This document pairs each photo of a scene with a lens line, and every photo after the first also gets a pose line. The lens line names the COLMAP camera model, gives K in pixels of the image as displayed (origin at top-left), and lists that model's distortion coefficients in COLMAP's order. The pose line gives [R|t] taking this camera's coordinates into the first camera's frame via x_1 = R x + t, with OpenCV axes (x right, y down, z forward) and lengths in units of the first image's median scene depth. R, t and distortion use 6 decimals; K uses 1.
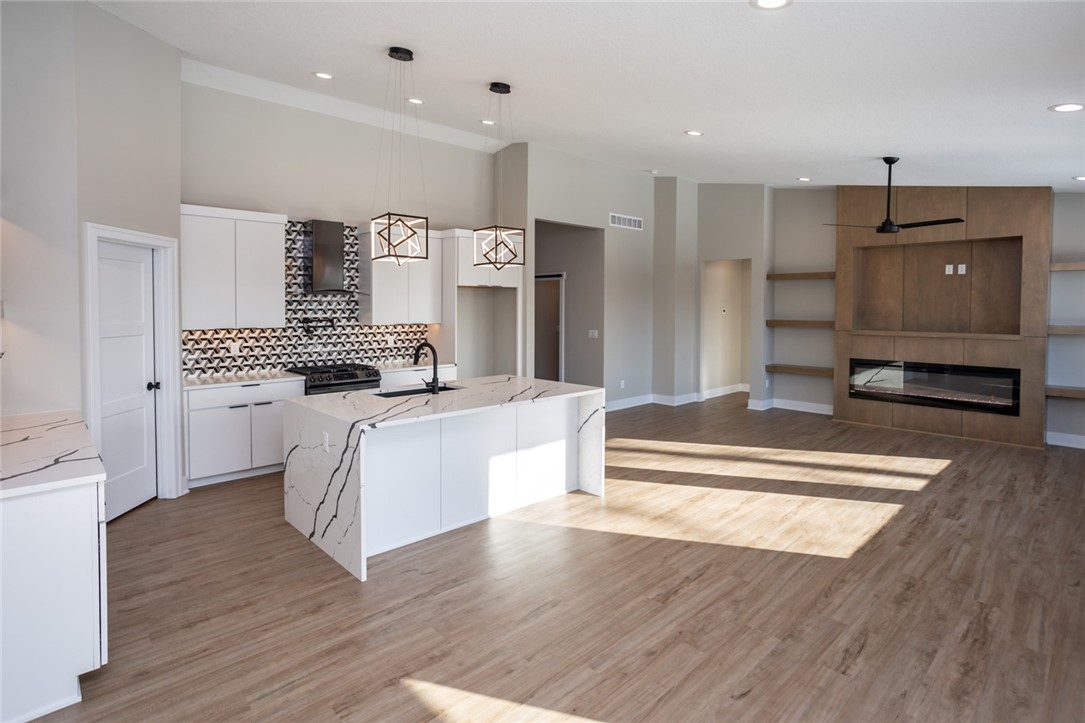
lens RADIAL K [[576.2, 0, 511.0], [0, 576.2, 317.7], [0, 0, 1]] dist [-0.050420, 0.028111]
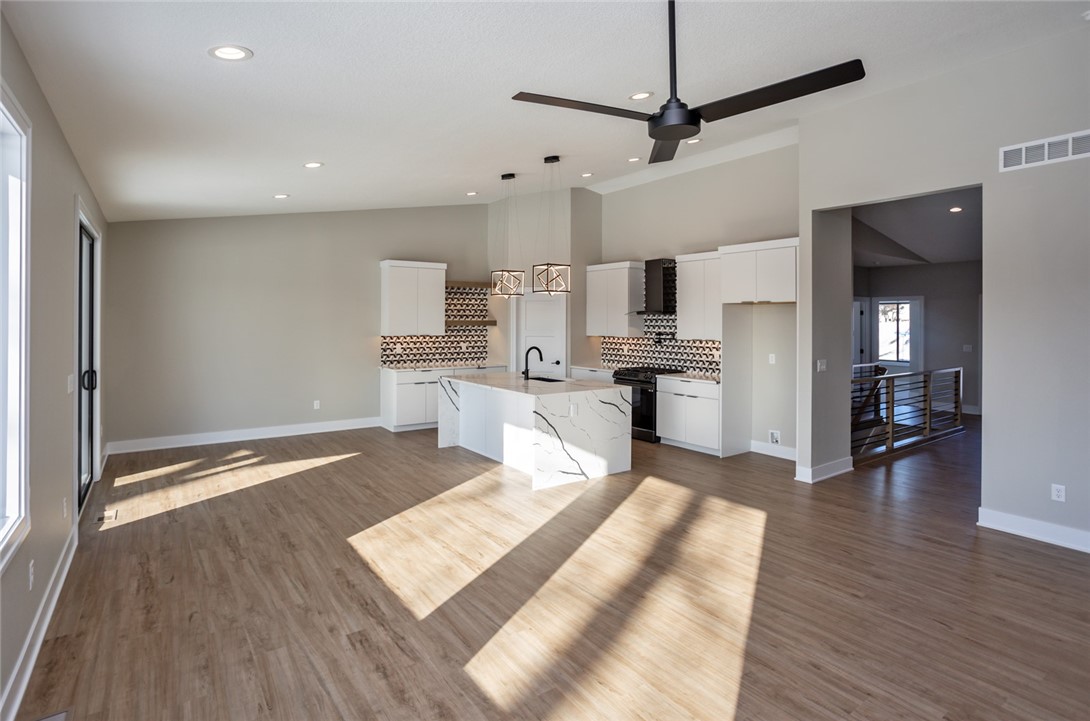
lens RADIAL K [[558.5, 0, 548.0], [0, 558.5, 321.5], [0, 0, 1]] dist [-0.059969, 0.037747]
pose [[-0.125885, 0.000312, -0.992045, 0.981370], [-0.026575, 0.999640, 0.003686, -0.021832], [0.991689, 0.026827, -0.125831, 0.907599]]
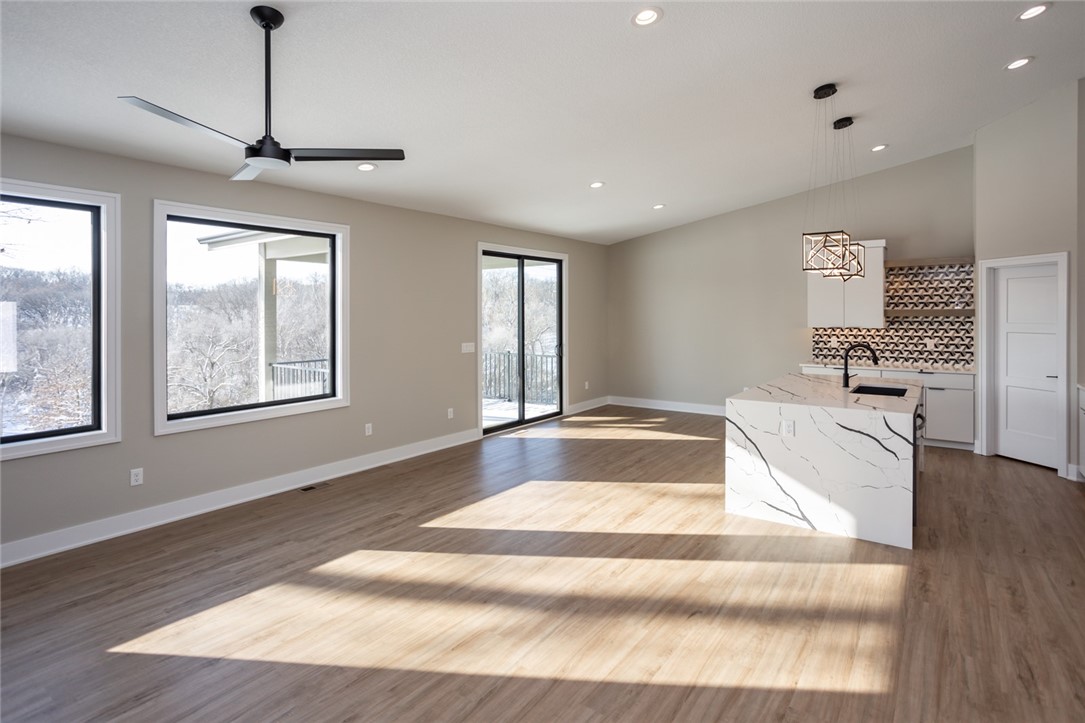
lens RADIAL K [[540.5, 0, 559.5], [0, 540.5, 315.0], [0, 0, 1]] dist [-0.059409, 0.035481]
pose [[-0.978366, 0.004918, -0.206822, 0.487265], [-0.000023, 0.999715, 0.023878, -0.027761], [0.206880, 0.023366, -0.978087, 1.404044]]
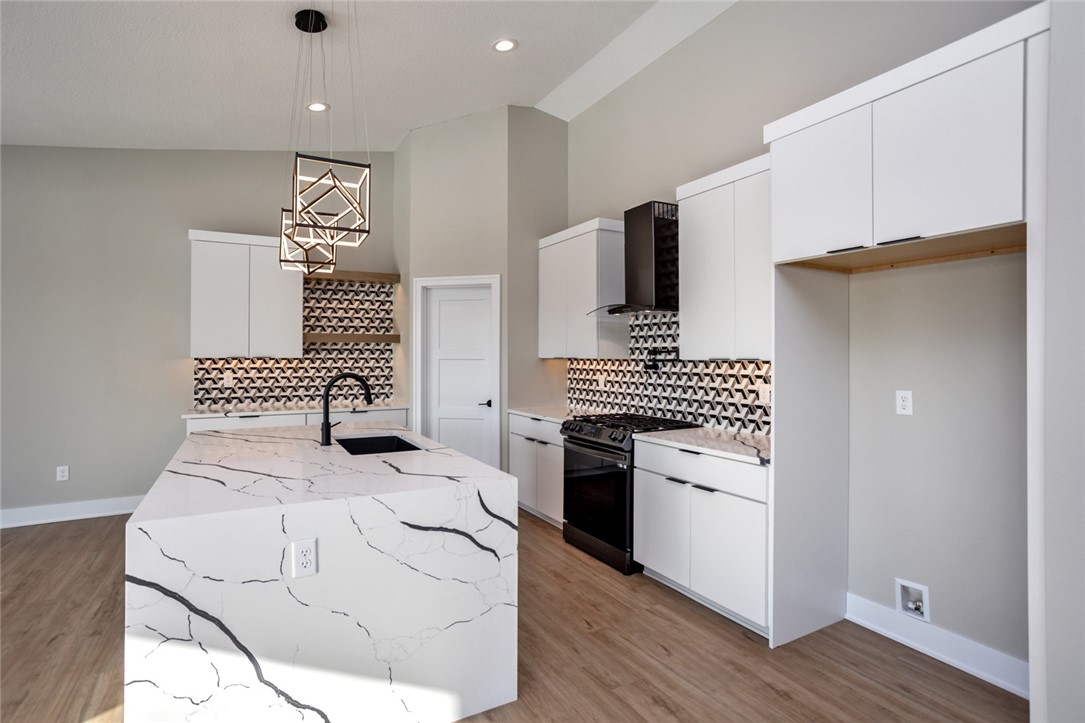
lens RADIAL K [[546.8, 0, 549.7], [0, 546.8, 358.9], [0, 0, 1]] dist [-0.059706, 0.033718]
pose [[-0.218863, 0.005214, -0.975742, 0.337486], [-0.023433, 0.999669, 0.010598, 0.010194], [0.975474, 0.025184, -0.218668, 1.025366]]
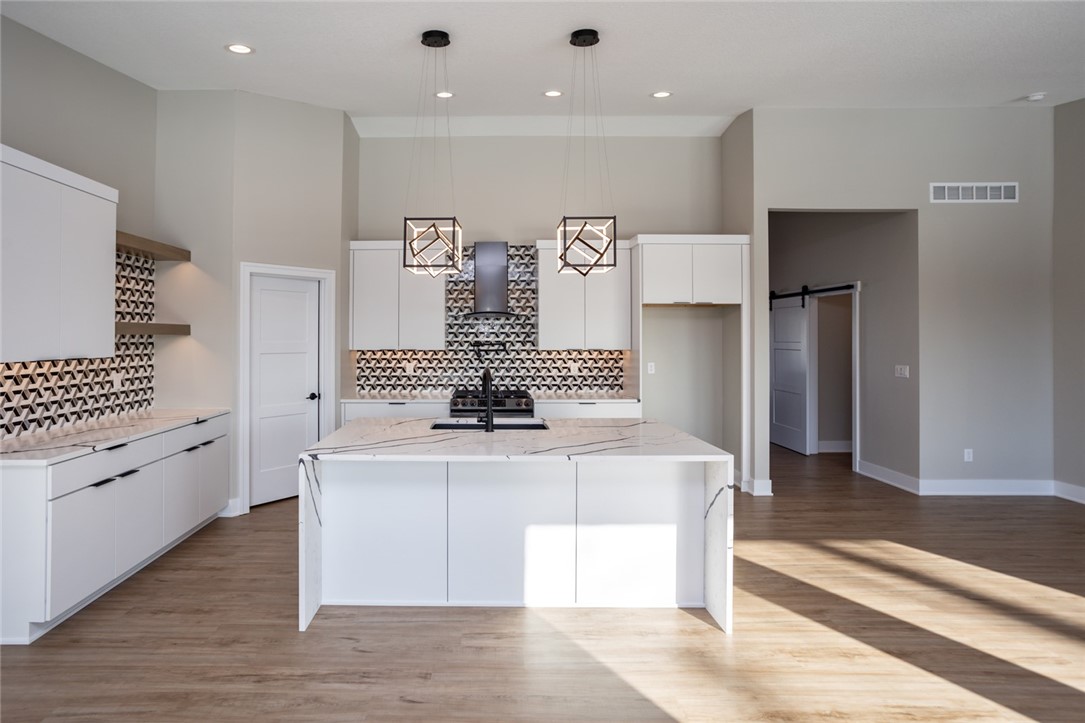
lens RADIAL K [[535.4, 0, 479.6], [0, 535.4, 332.3], [0, 0, 1]] dist [-0.053600, 0.031210]
pose [[0.724887, -0.006251, -0.688840, 0.287776], [-0.014329, 0.999606, -0.024149, 0.007164], [0.688719, 0.027376, 0.724511, 0.328699]]
